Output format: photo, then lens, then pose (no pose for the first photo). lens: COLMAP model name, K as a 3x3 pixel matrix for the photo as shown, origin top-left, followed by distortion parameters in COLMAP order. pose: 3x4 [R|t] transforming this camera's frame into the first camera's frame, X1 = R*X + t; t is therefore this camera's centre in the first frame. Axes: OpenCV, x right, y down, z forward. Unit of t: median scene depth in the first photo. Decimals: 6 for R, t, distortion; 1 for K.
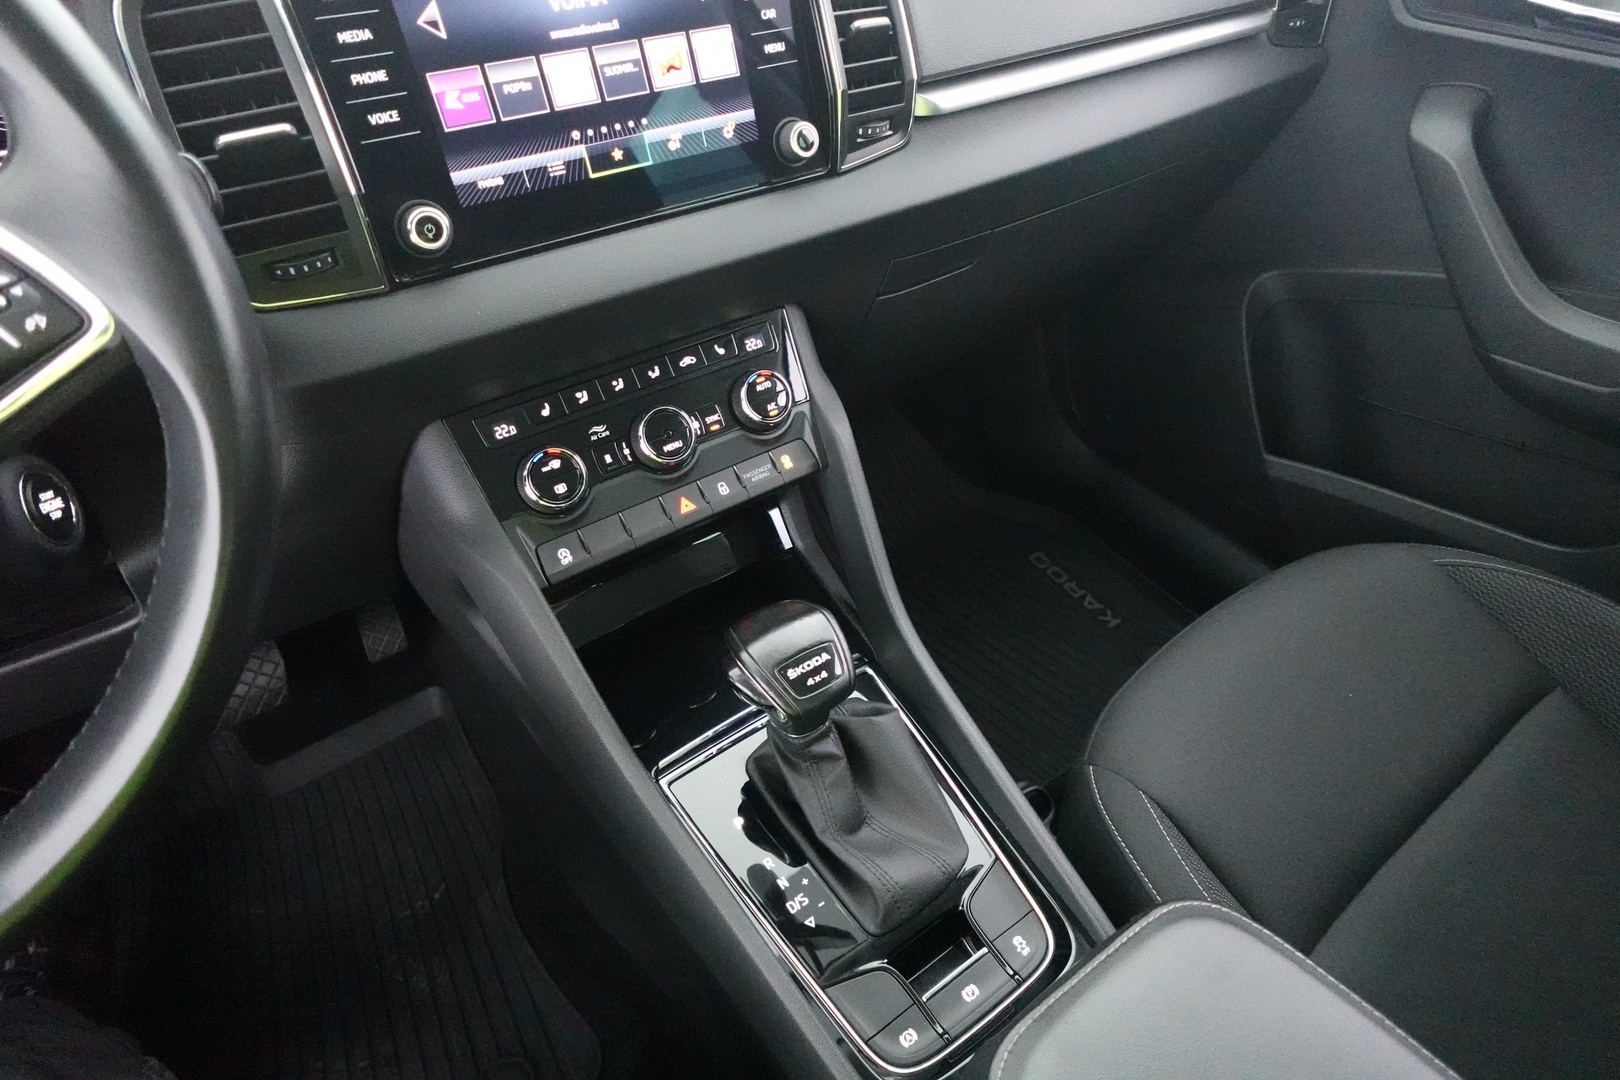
lens RADIAL K [[926.2, 0, 792.7], [0, 926.2, 540.5], [0, 0, 1]] dist [0.000545, -0.000295]
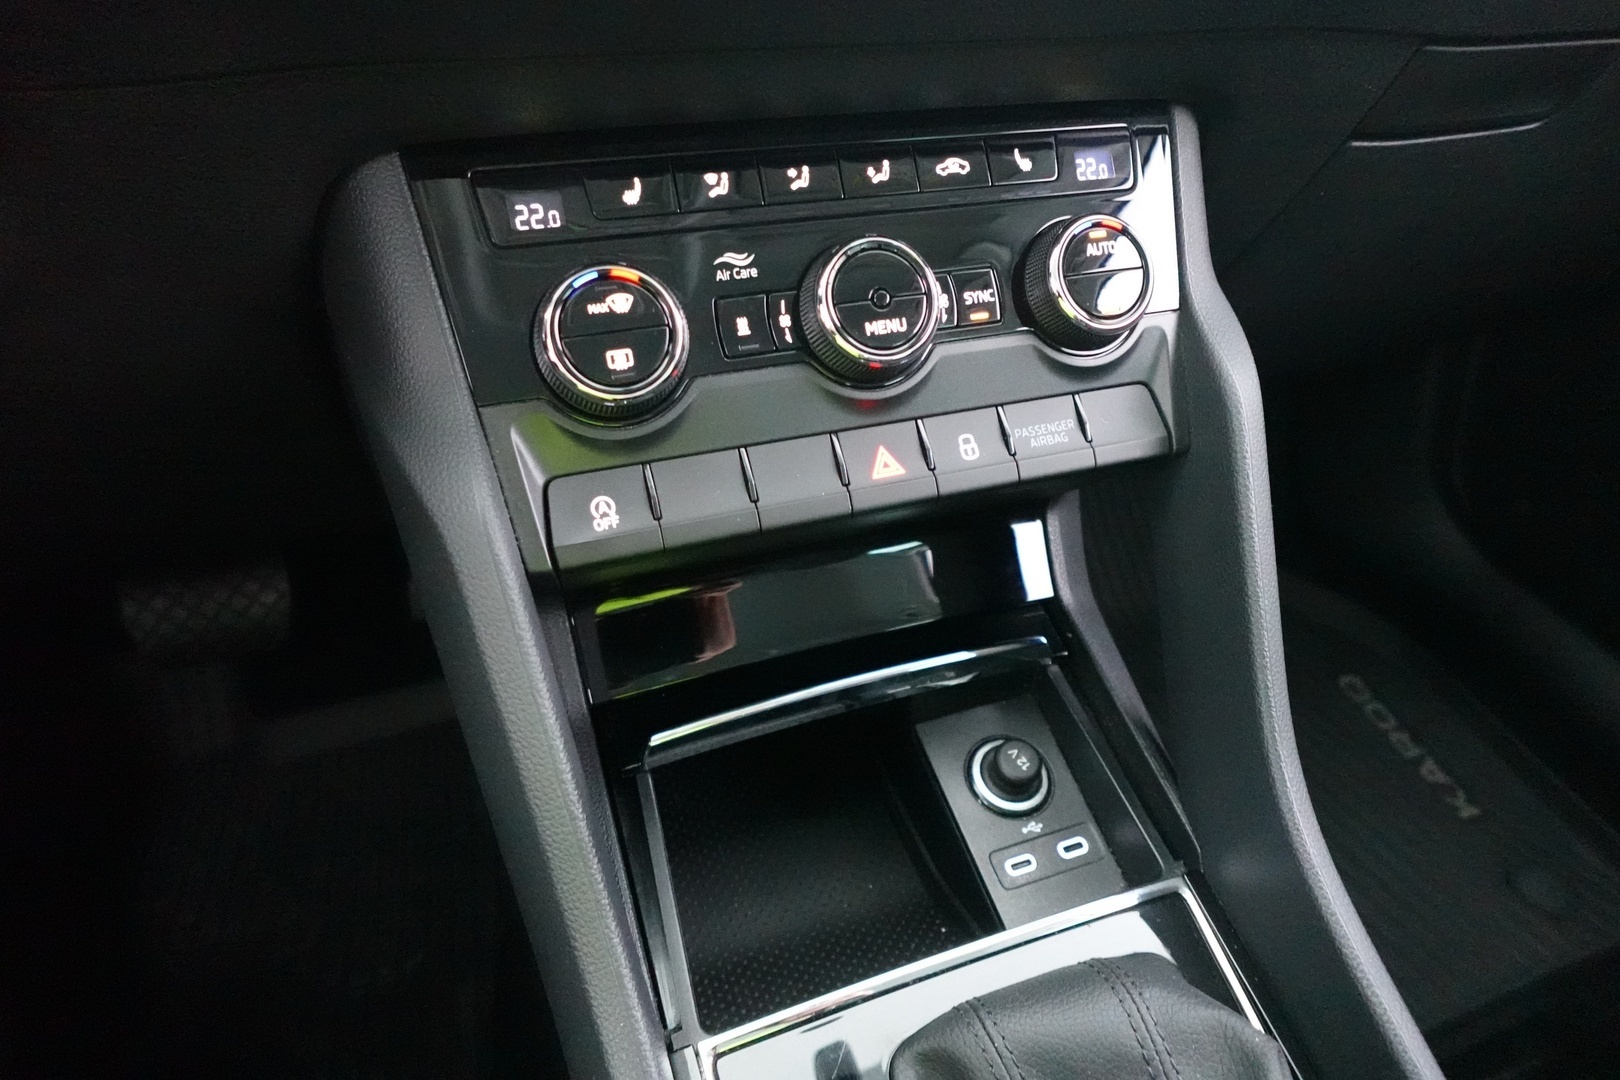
lens RADIAL K [[810.6, 0, 825.7], [0, 810.6, 514.8], [0, 0, 1]] dist [-0.001116, 0.000358]
pose [[0.966178, 0.205321, -0.156026, -0.075622], [-0.214538, 0.975699, -0.044550, 0.011524], [0.143087, 0.076517, 0.986748, 0.599979]]
